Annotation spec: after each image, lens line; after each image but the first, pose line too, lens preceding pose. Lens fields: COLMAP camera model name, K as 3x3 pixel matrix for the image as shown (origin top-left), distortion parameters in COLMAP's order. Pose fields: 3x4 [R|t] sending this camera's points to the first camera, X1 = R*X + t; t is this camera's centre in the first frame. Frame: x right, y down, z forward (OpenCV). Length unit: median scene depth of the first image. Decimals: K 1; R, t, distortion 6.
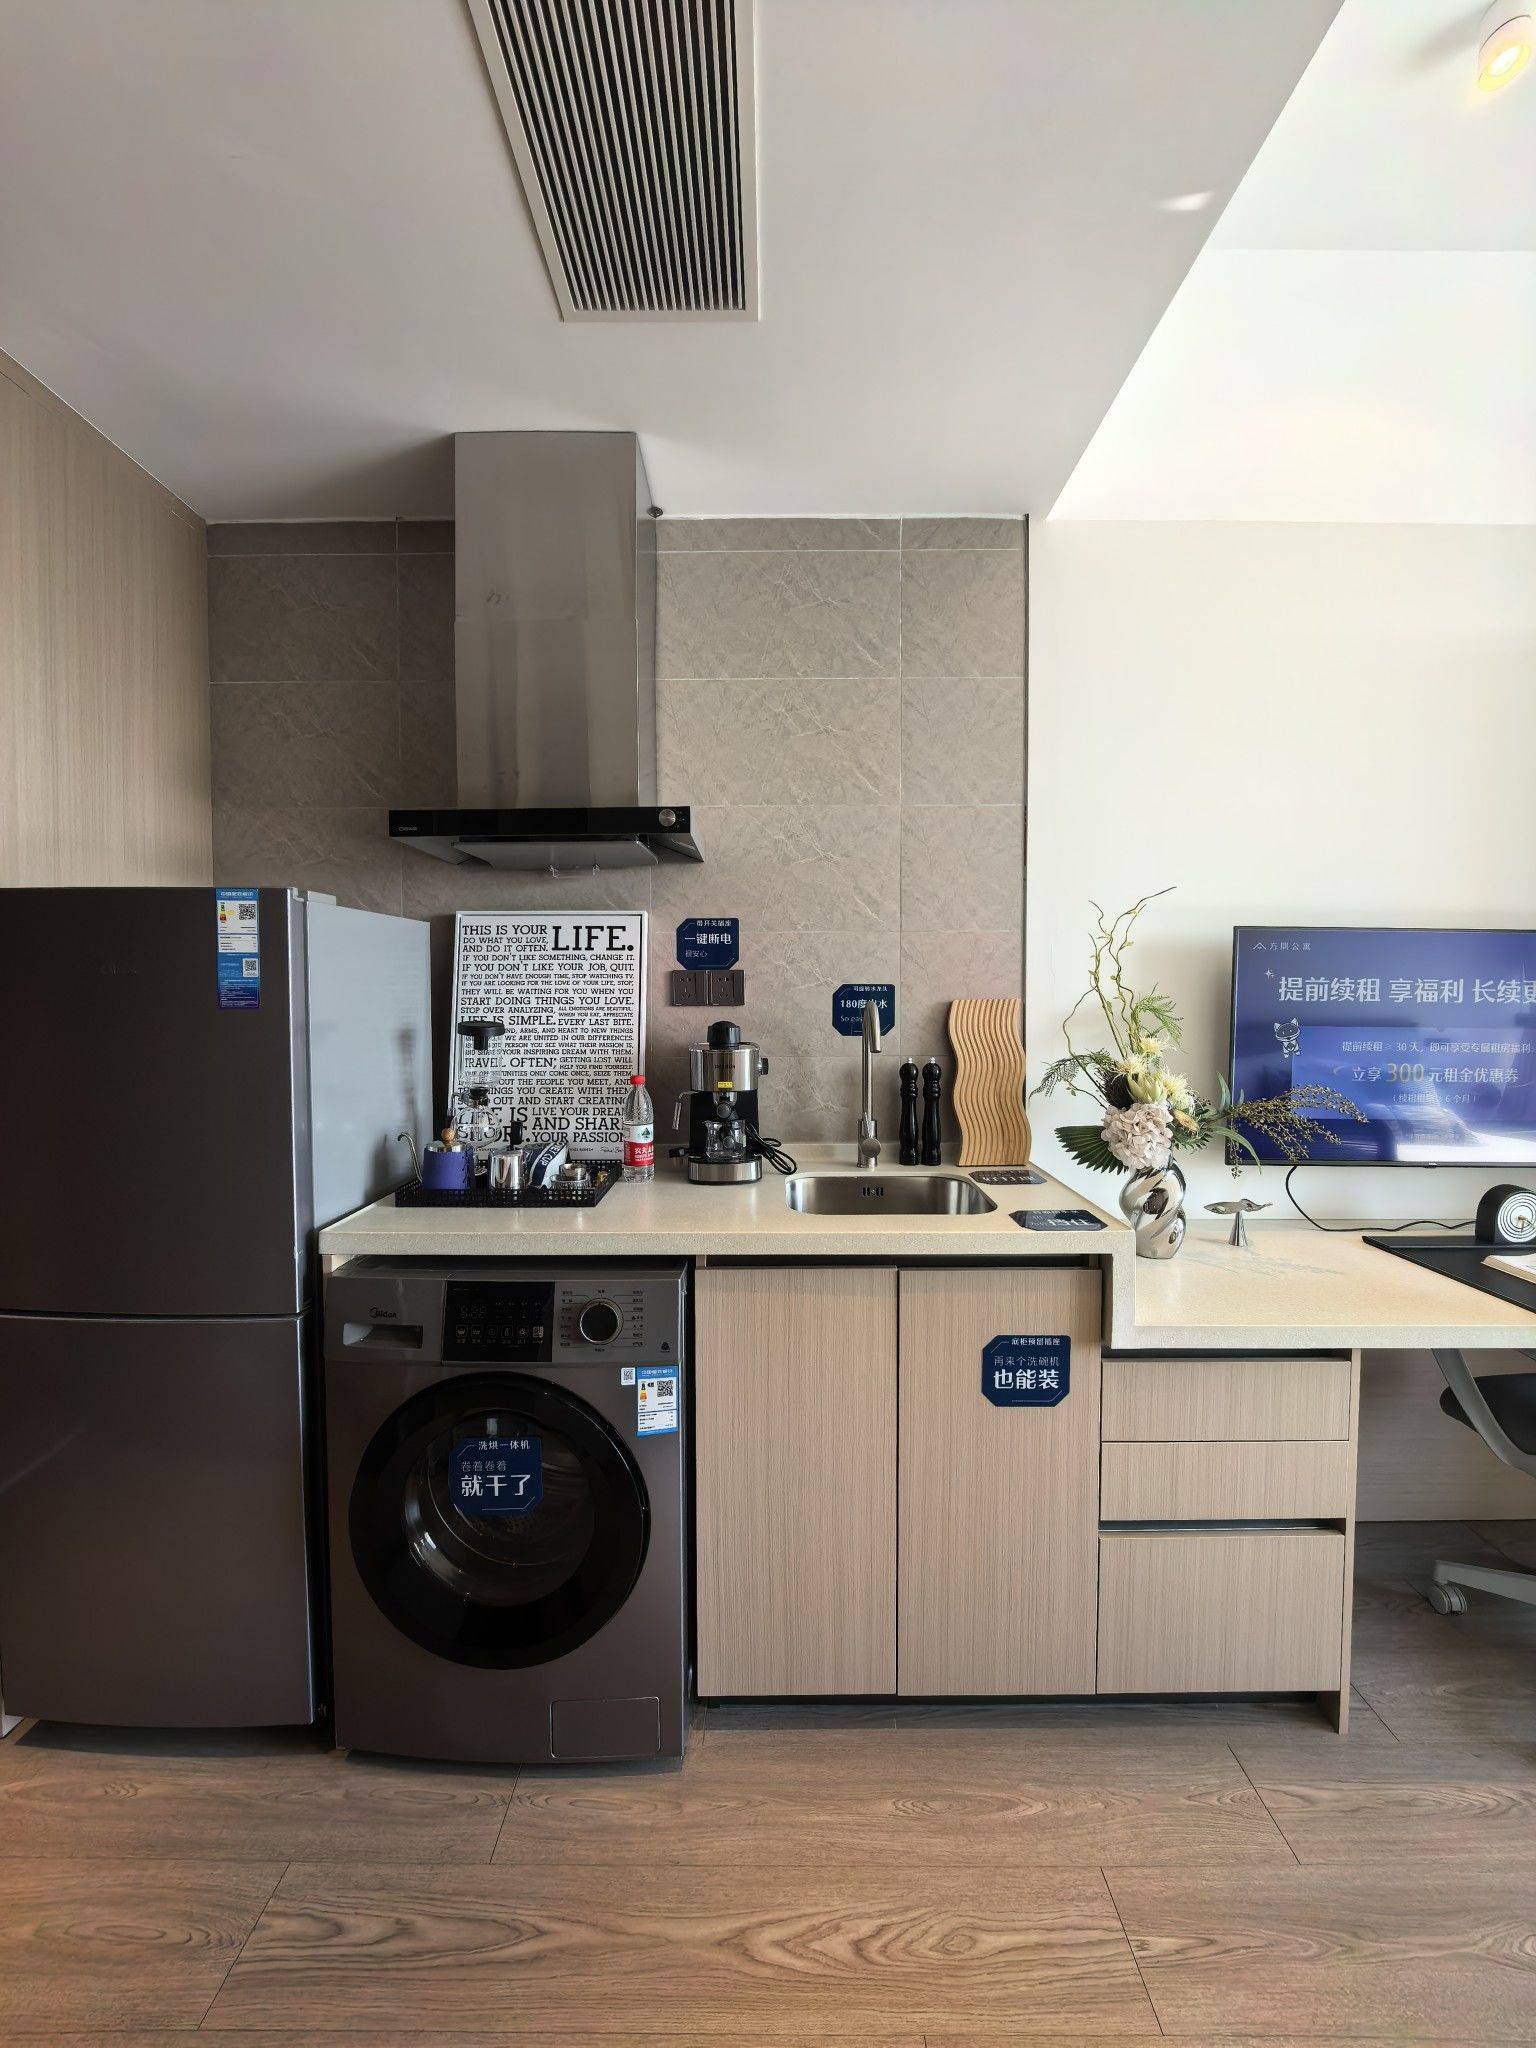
lens RADIAL K [[786.5, 0, 765.3], [0, 786.5, 1019.2], [0, 0, 1]] dist [-0.008764, -0.000209]
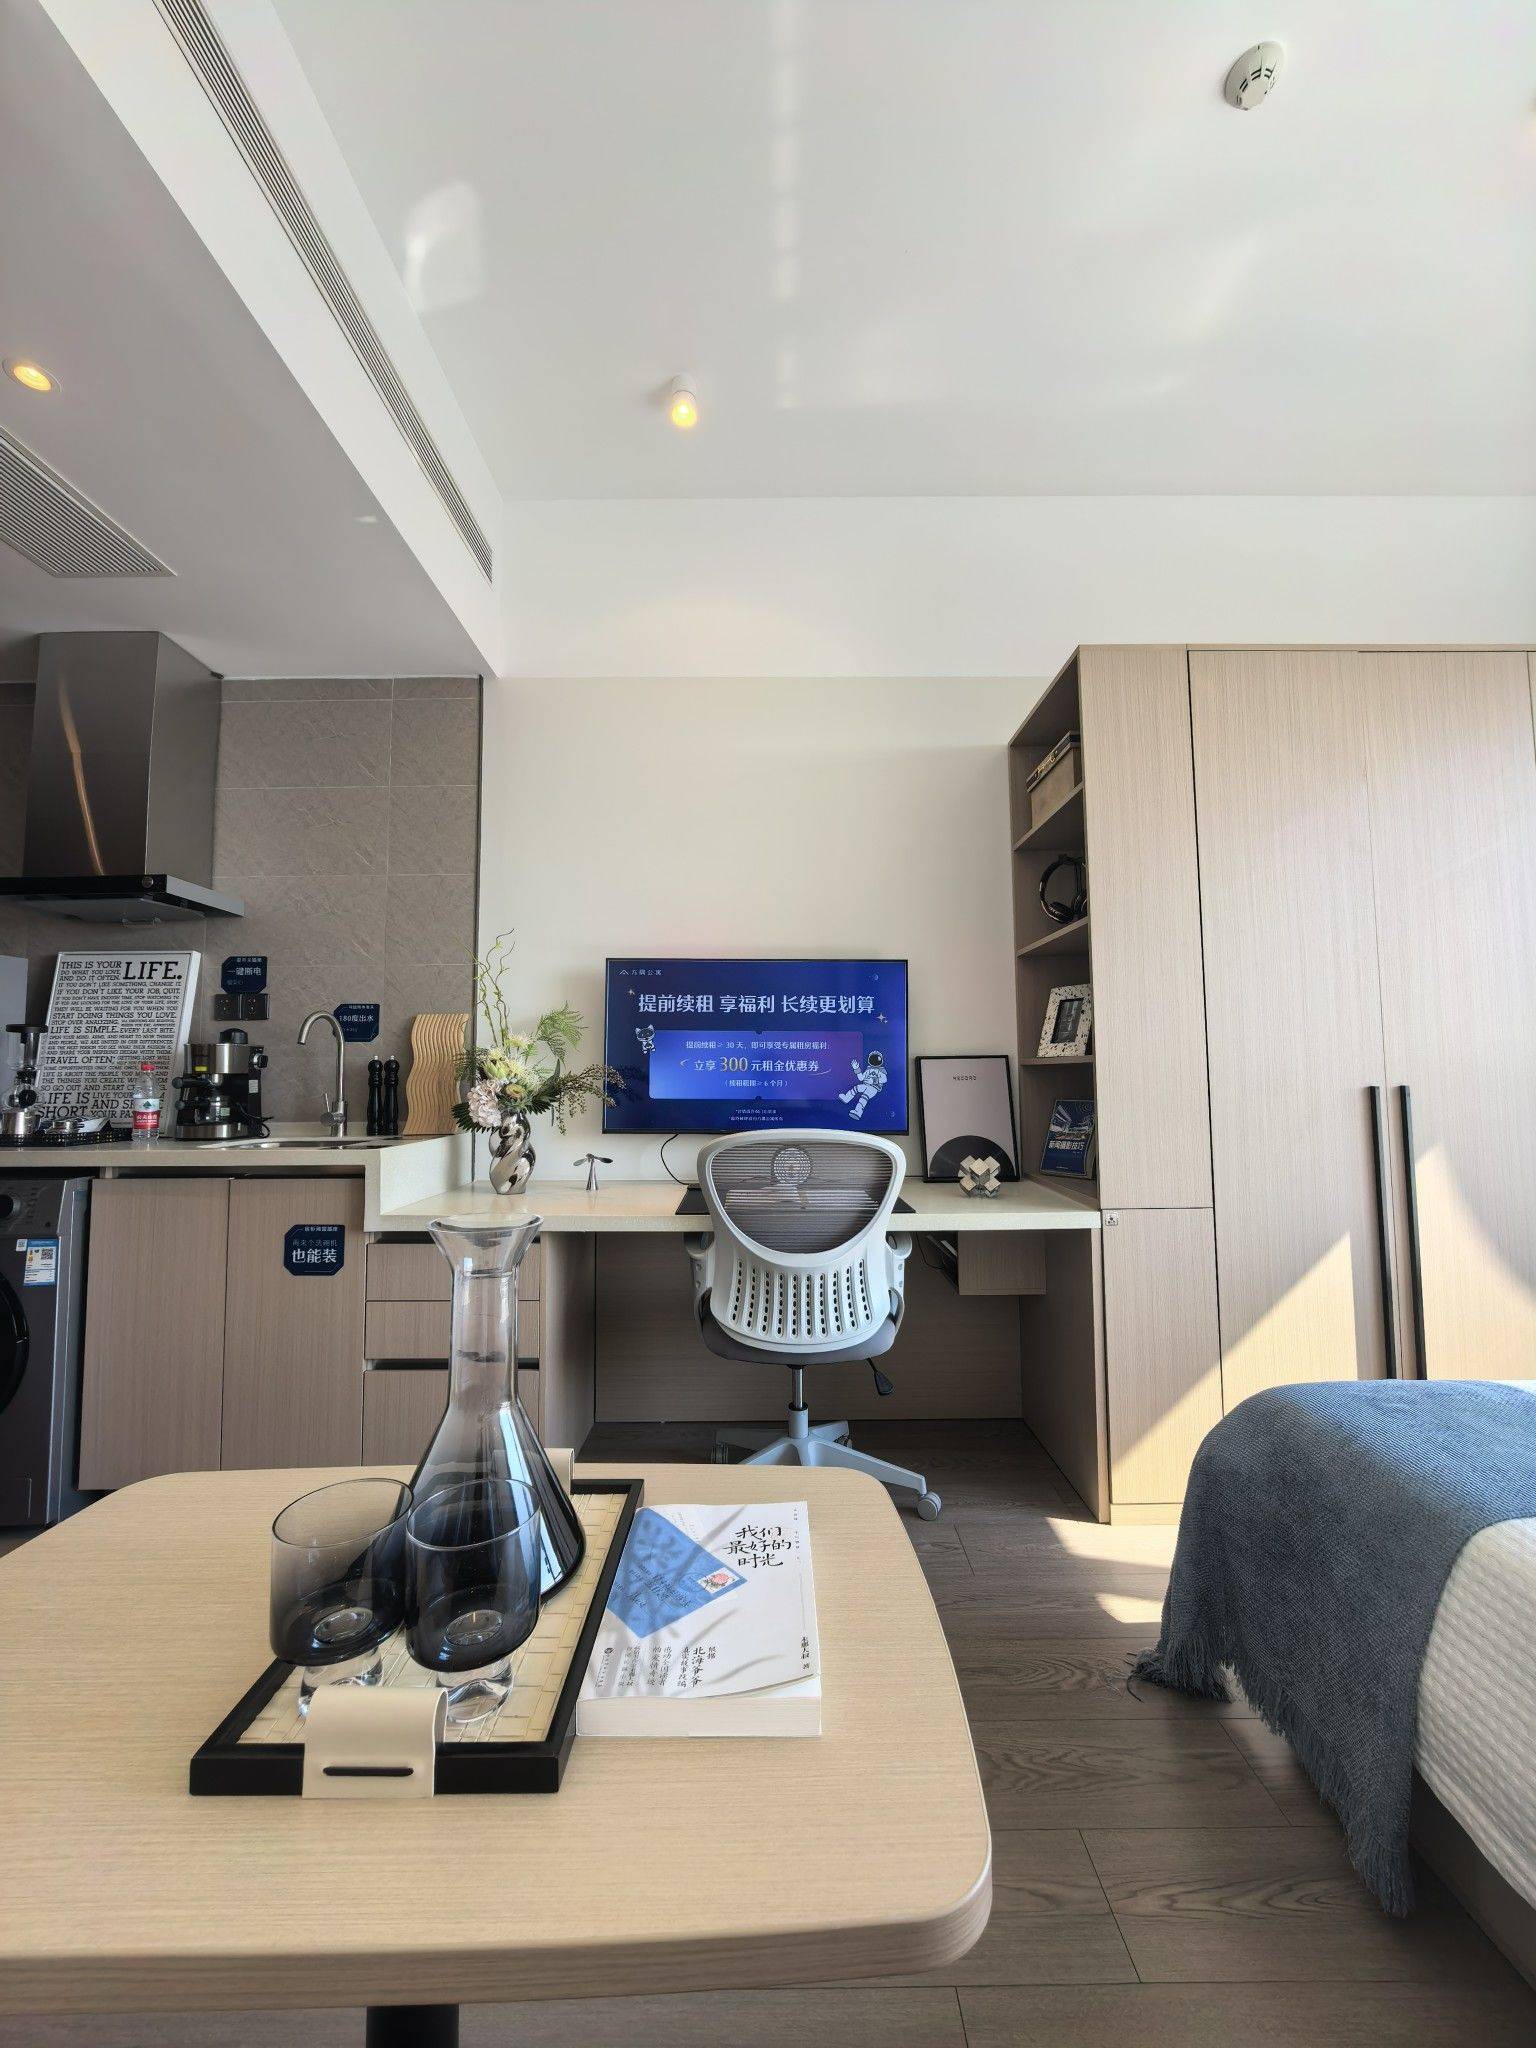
lens RADIAL K [[786.5, 0, 777.0], [0, 786.5, 1028.3], [0, 0, 1]] dist [-0.008764, -0.000209]
pose [[0.999989, -0.004359, -0.001891, 0.877680], [0.004137, 0.994483, -0.104819, 0.146282], [0.002338, 0.104810, 0.994489, -0.349967]]
